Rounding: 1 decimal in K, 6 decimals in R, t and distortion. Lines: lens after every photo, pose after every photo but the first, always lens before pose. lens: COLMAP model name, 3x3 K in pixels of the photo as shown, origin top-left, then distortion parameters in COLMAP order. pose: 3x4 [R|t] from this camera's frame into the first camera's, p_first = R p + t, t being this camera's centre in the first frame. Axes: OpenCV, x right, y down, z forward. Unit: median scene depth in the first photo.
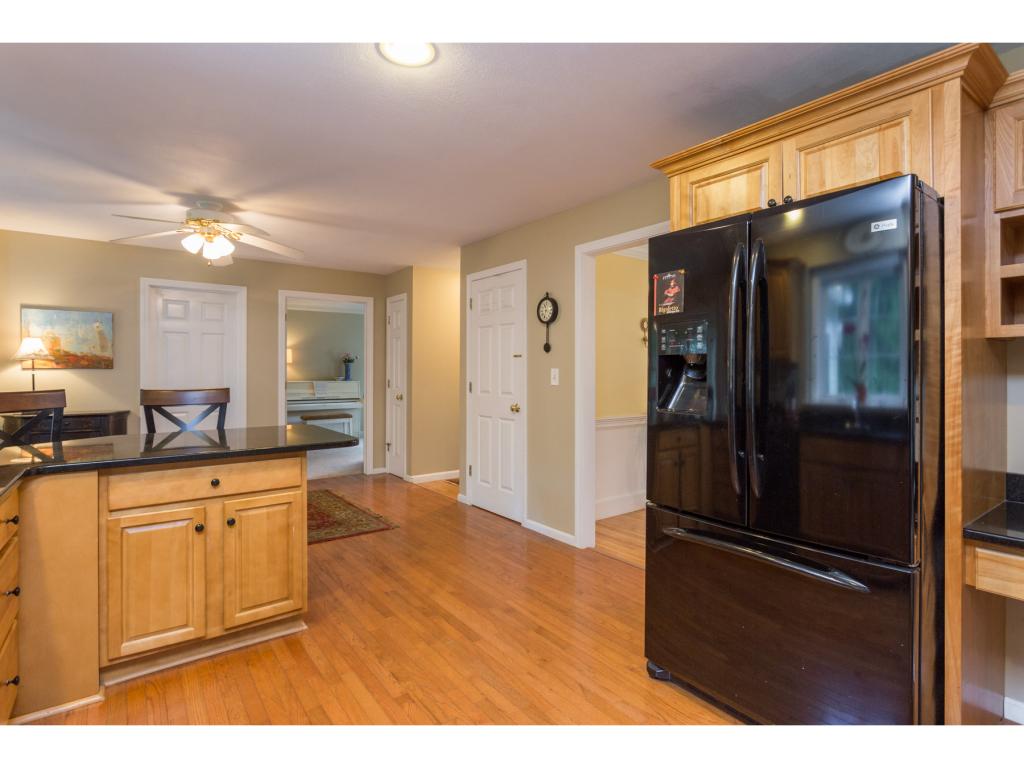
lens RADIAL K [[526.0, 0, 515.8], [0, 526.0, 372.8], [0, 0, 1]] dist [0.000070, 0.001087]
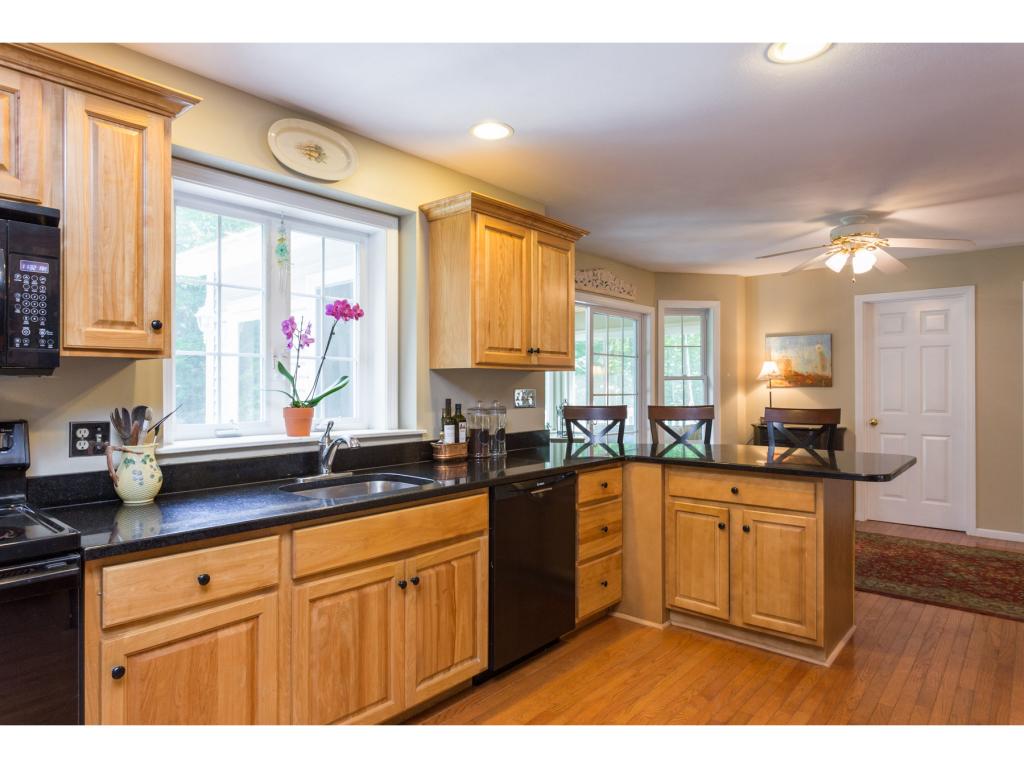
lens RADIAL K [[622.5, 0, 512.5], [0, 622.5, 386.1], [0, 0, 1]] dist [-0.002647, -0.000072]
pose [[0.206599, 0.001610, -0.978424, 0.610460], [-0.001735, 0.999998, 0.001279, -0.018527], [0.978424, 0.001433, 0.206602, 0.228268]]
